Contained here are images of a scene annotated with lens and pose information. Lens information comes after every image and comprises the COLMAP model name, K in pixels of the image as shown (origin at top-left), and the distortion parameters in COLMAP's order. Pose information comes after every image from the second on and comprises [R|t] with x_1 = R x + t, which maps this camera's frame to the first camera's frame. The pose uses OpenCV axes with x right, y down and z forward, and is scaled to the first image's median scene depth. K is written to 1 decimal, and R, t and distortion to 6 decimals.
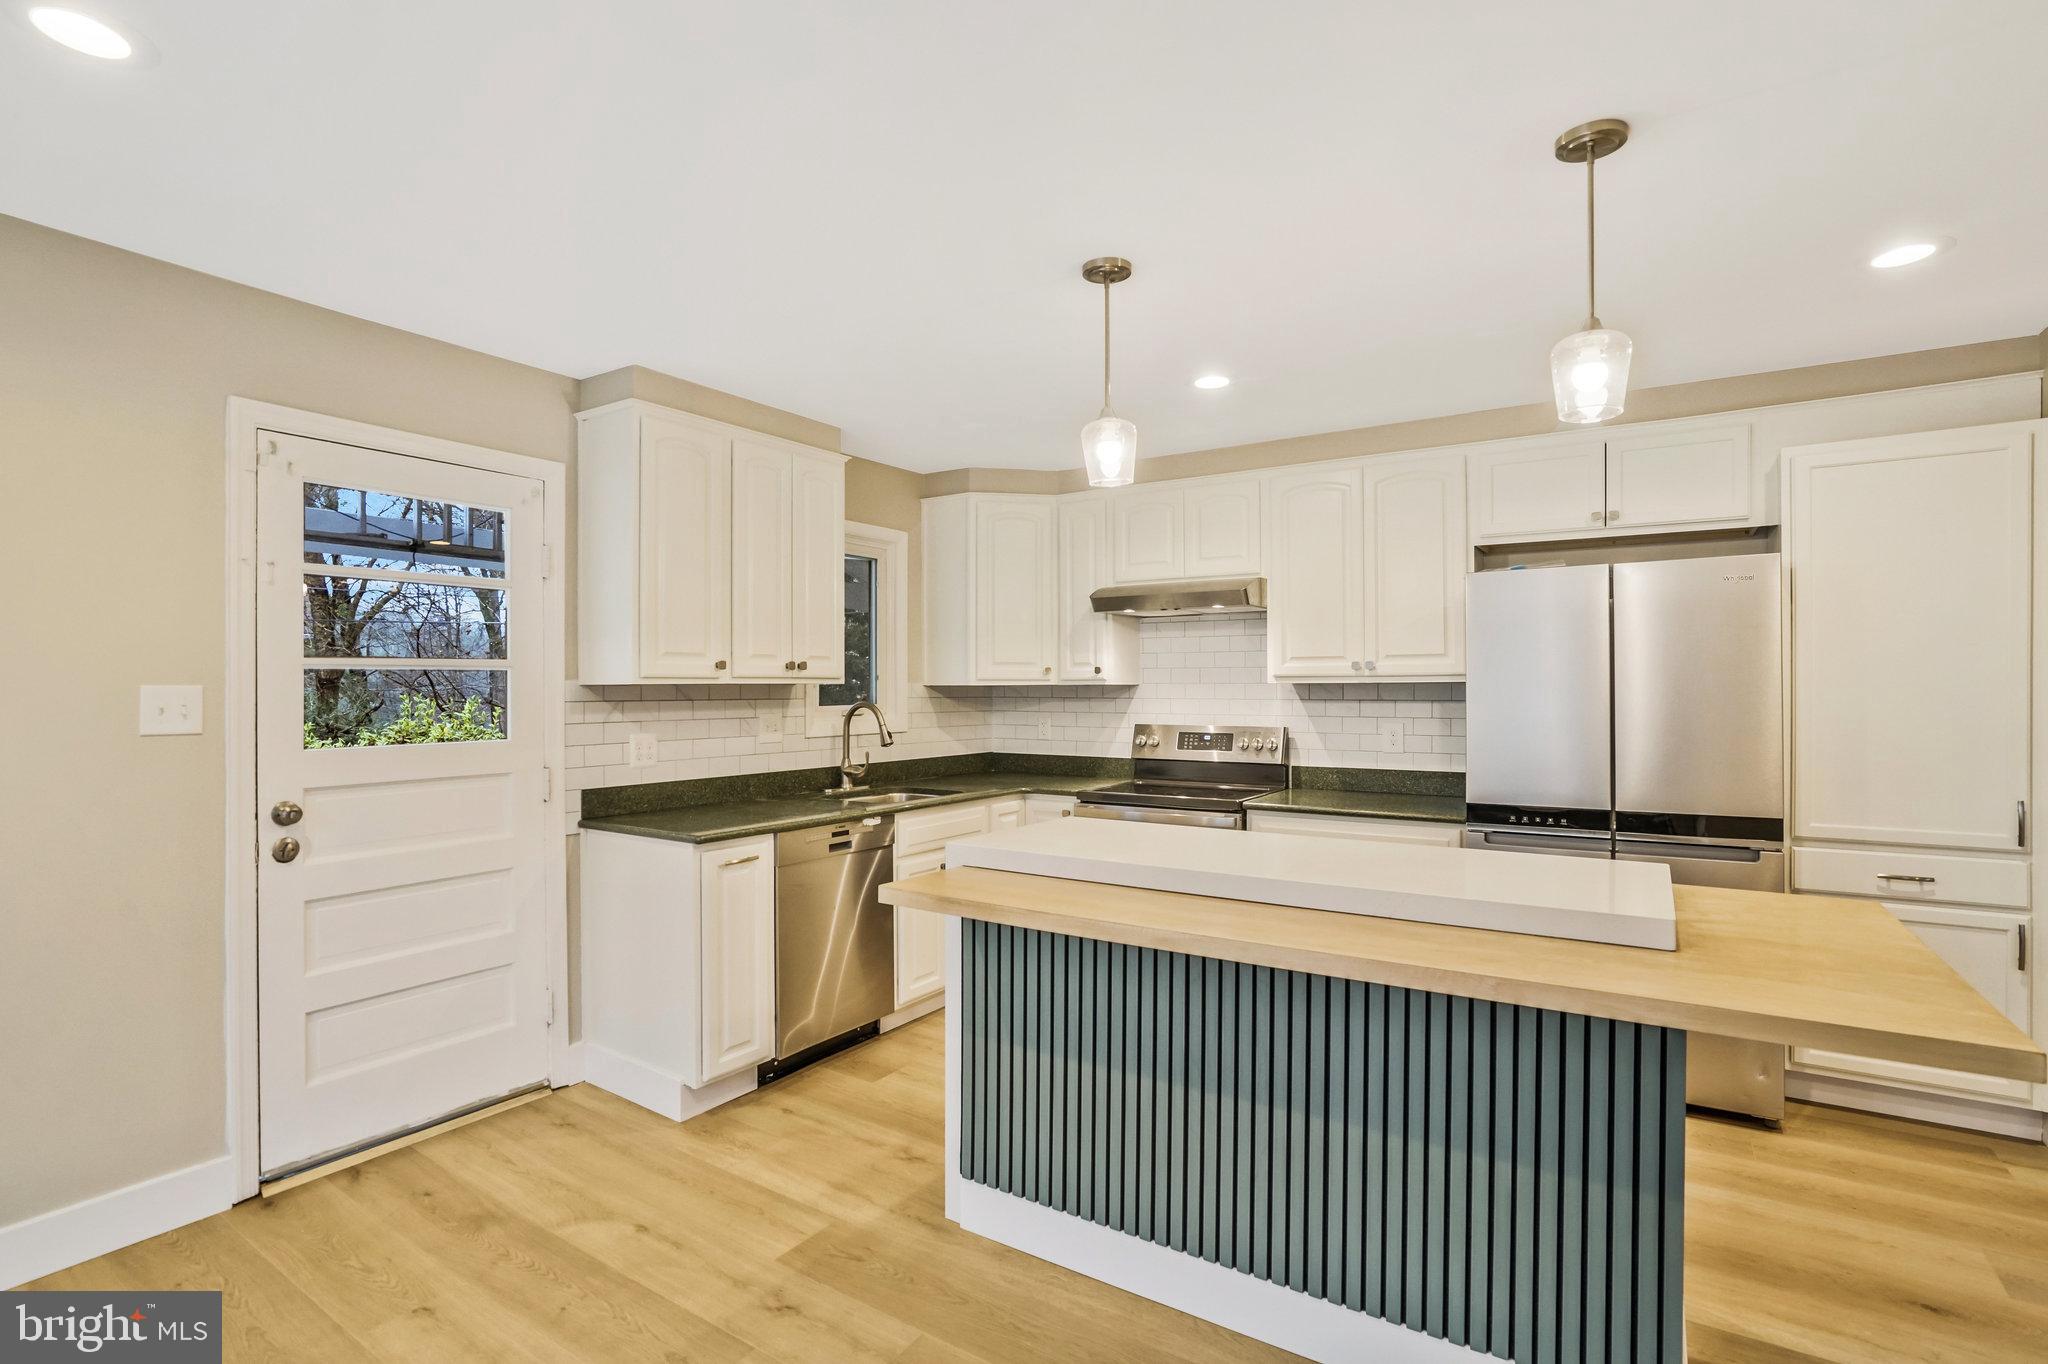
lens RADIAL K [[964.6, 0, 1024.8], [0, 964.6, 685.2], [0, 0, 1]] dist [-0.046581, 0.011858]
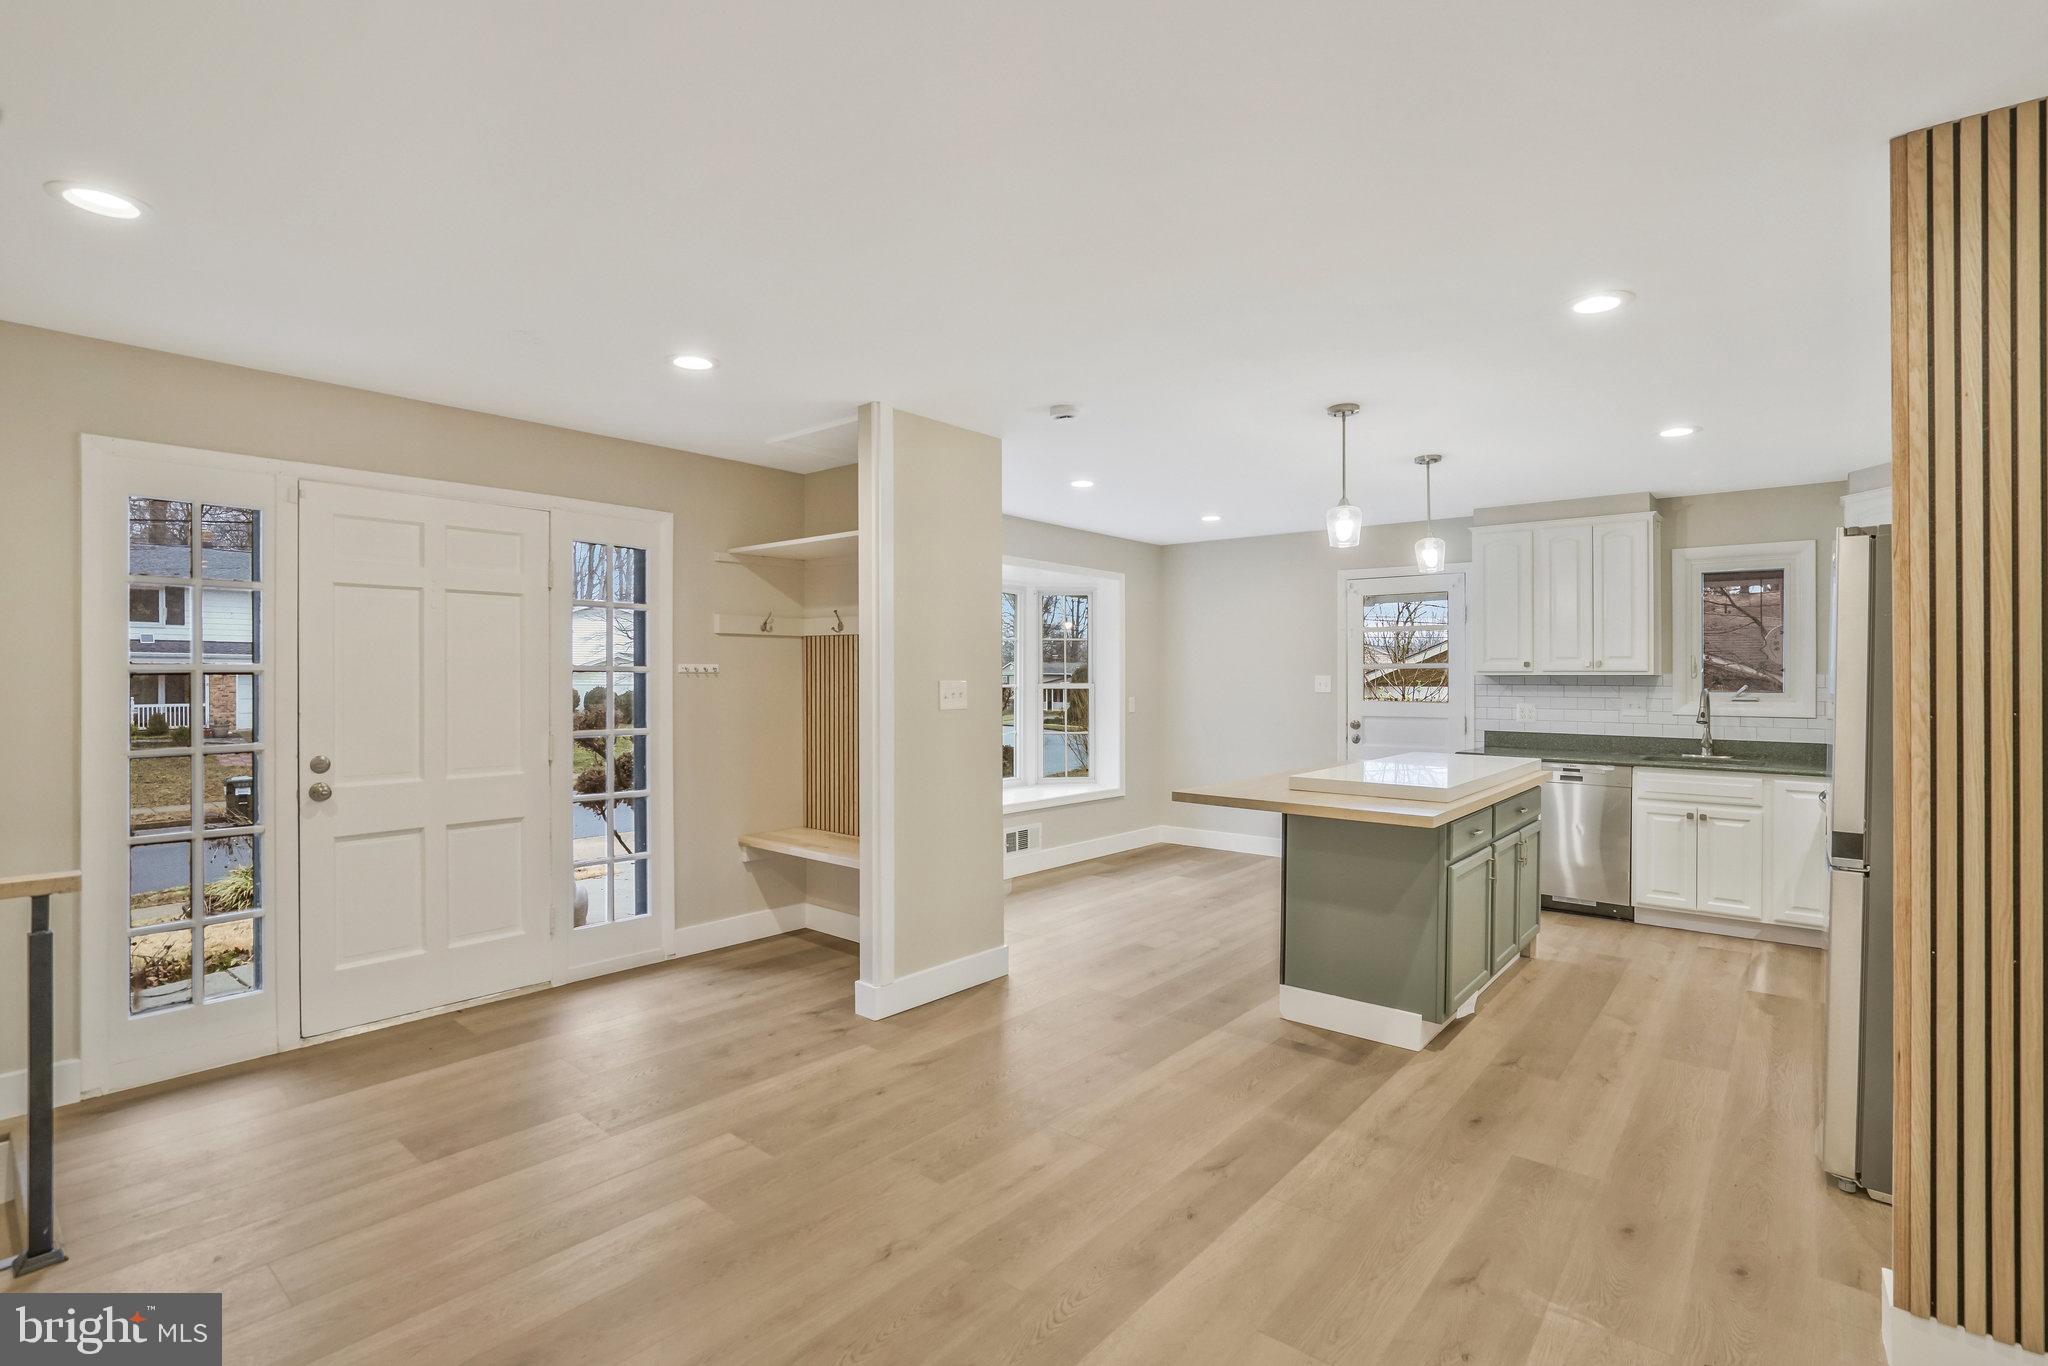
lens RADIAL K [[964.6, 0, 1029.3], [0, 964.6, 690.8], [0, 0, 1]] dist [-0.046581, 0.011858]
pose [[-0.109727, 0.018500, -0.993790, 1.424808], [0.001490, 0.999829, 0.018448, -0.006391], [0.993961, 0.000544, -0.109735, 0.283874]]
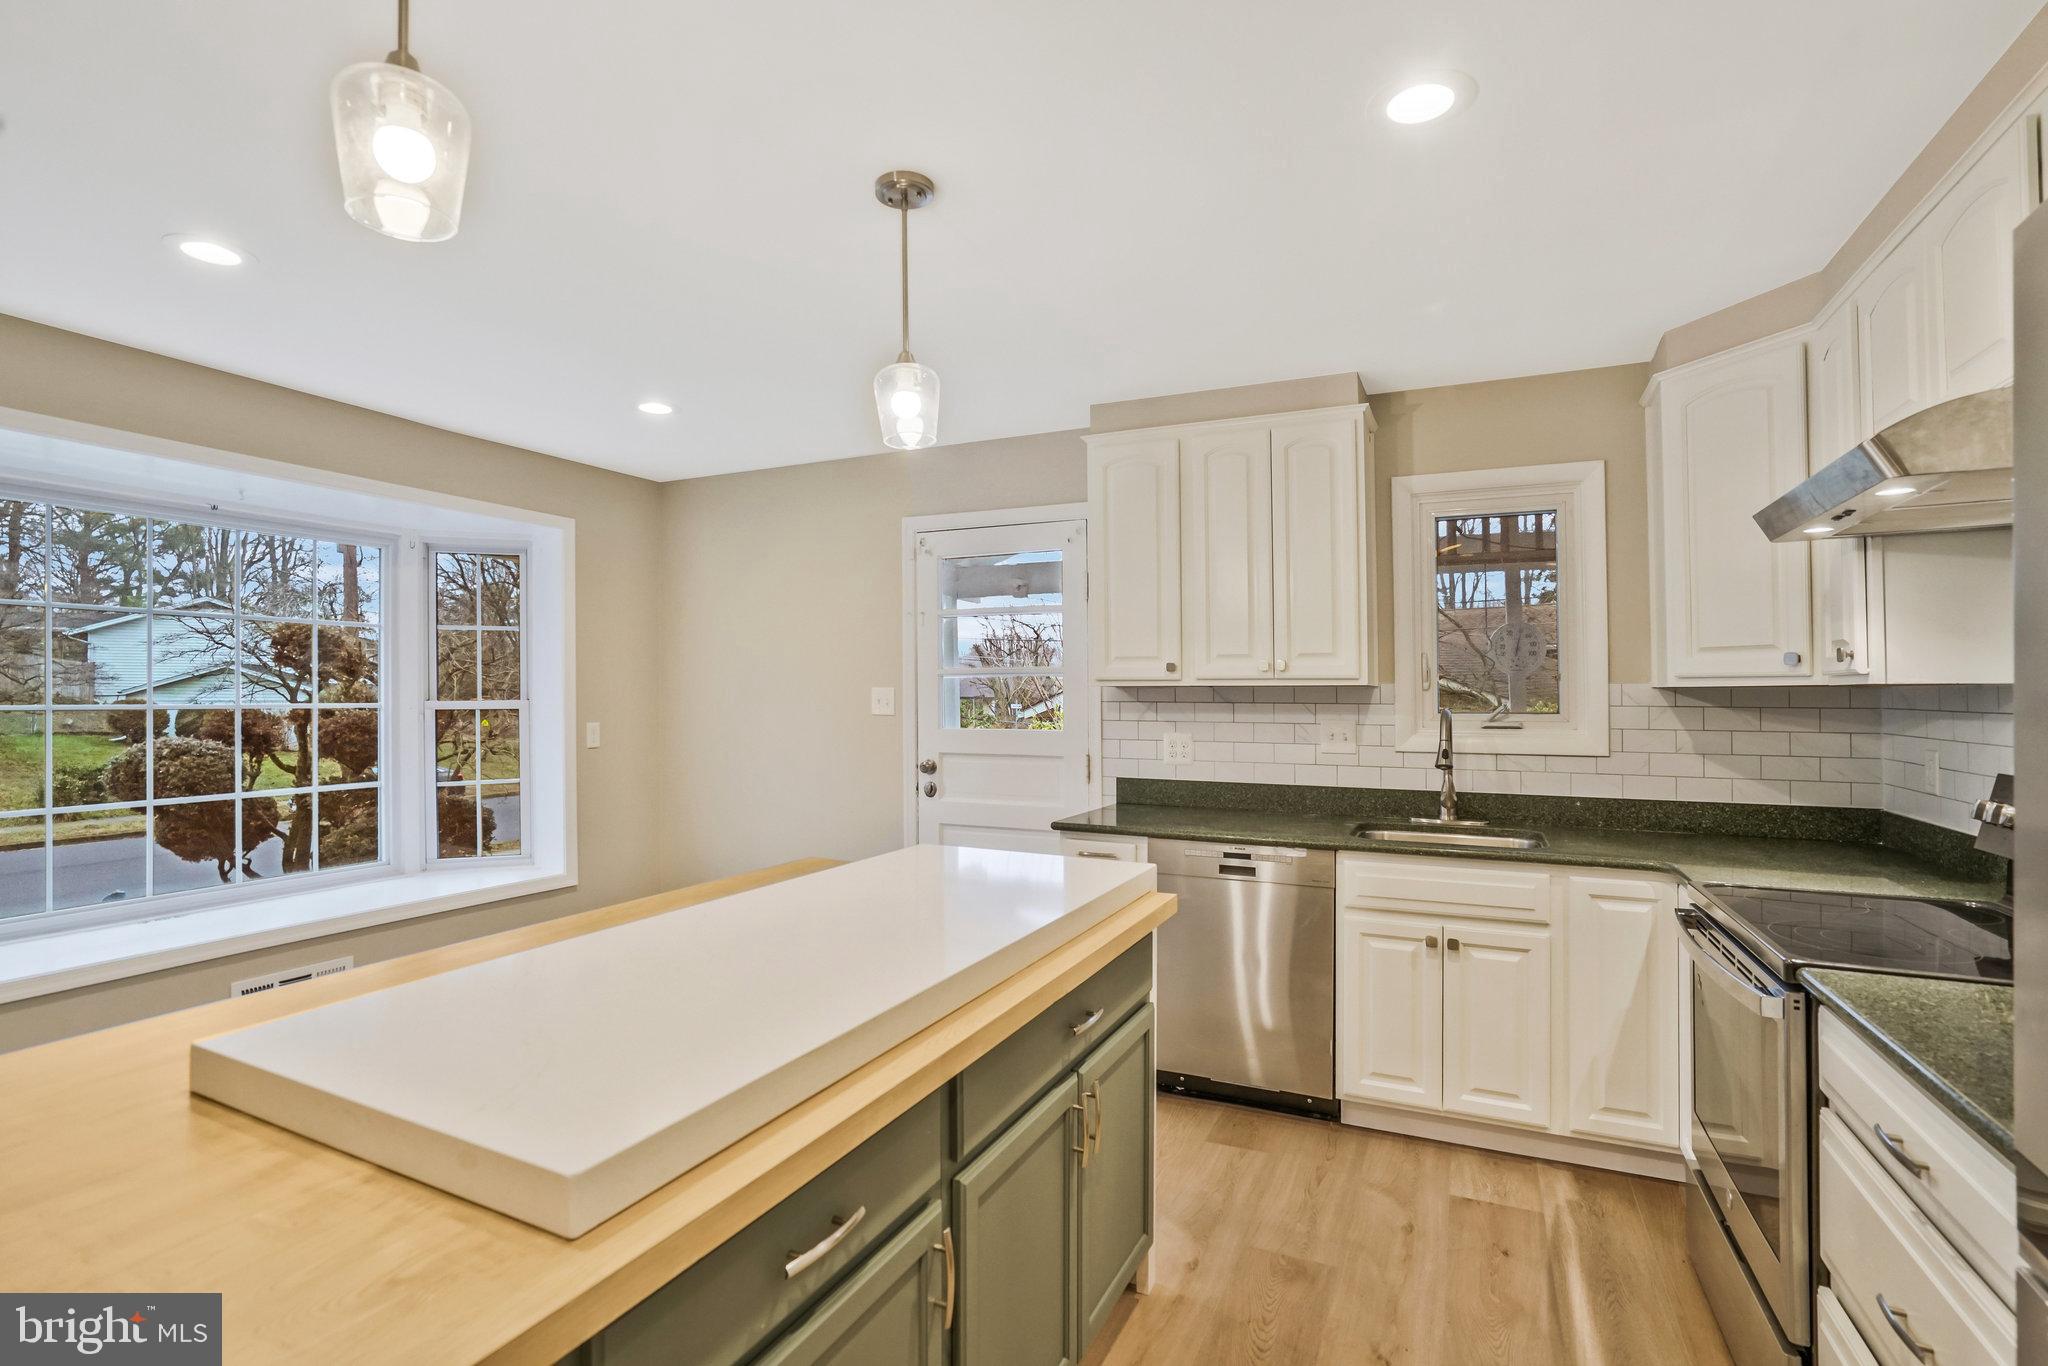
lens RADIAL K [[964.6, 0, 1038.7], [0, 964.6, 693.7], [0, 0, 1]] dist [-0.046581, 0.011858]
pose [[0.157092, 0.003552, -0.987578, 0.634141], [-0.001215, 0.999993, 0.003403, 0.003453], [0.987583, 0.000666, 0.157095, 0.671816]]
